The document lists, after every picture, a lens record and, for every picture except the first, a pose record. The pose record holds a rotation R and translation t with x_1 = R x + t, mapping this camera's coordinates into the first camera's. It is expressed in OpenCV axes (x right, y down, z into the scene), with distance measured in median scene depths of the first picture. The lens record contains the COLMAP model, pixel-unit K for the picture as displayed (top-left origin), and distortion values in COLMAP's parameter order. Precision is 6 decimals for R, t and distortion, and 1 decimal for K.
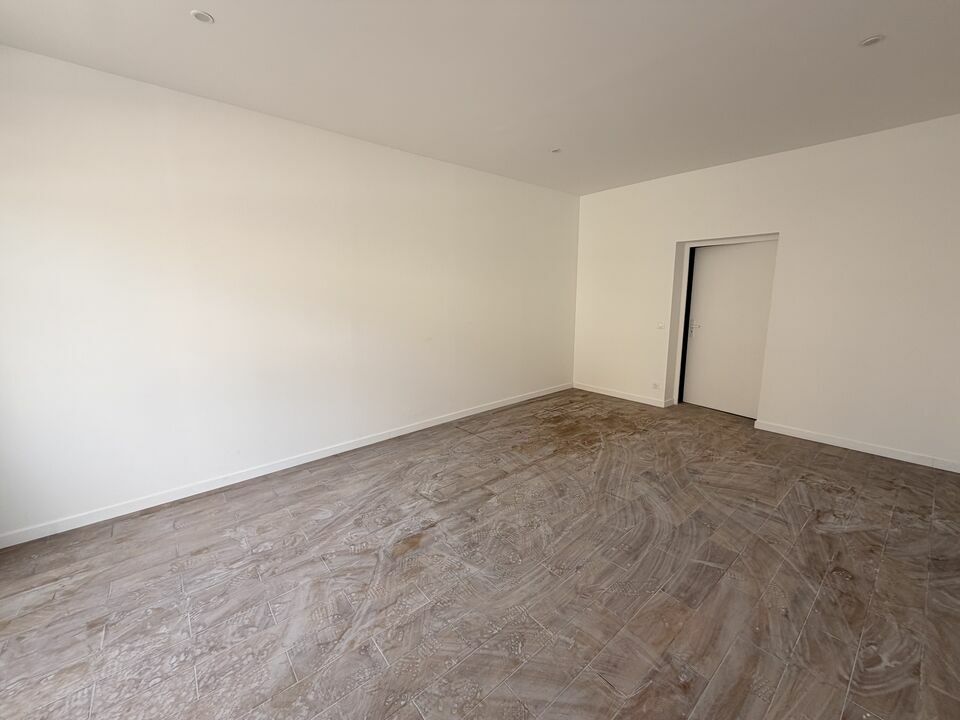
lens RADIAL K [[382.4, 0, 477.6], [0, 382.4, 359.7], [0, 0, 1]] dist [0.000238, -0.000186]
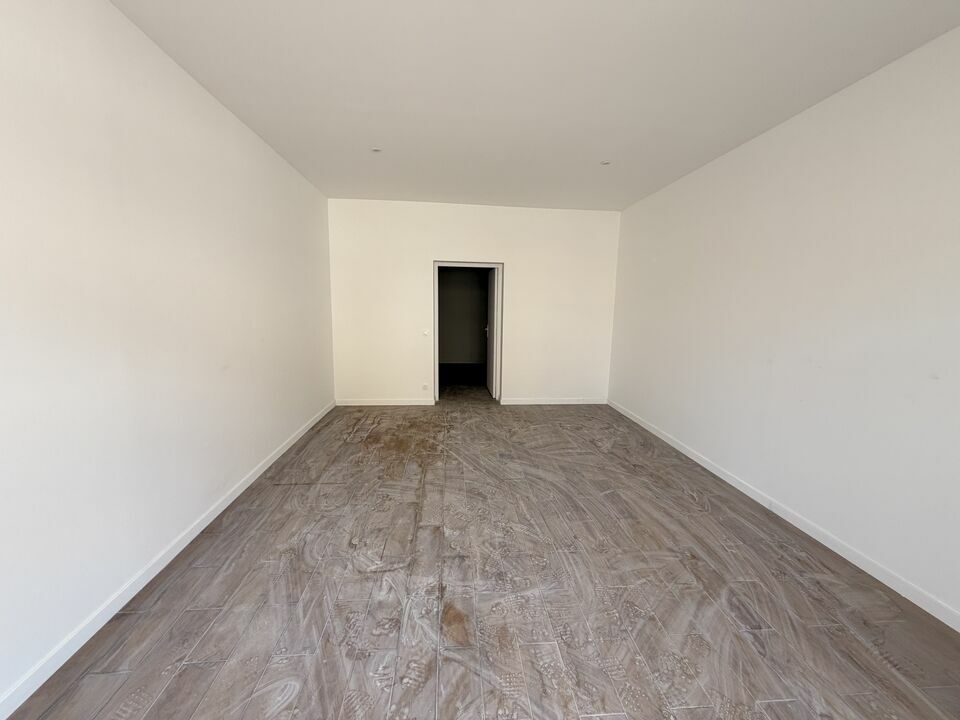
lens RADIAL K [[382.4, 0, 477.6], [0, 382.4, 359.7], [0, 0, 1]] dist [0.000238, -0.000186]
pose [[0.576612, -0.099140, 0.810981, -0.559340], [0.122530, 0.991878, 0.034135, -0.050074], [-0.807778, 0.079687, 0.584076, 0.358236]]
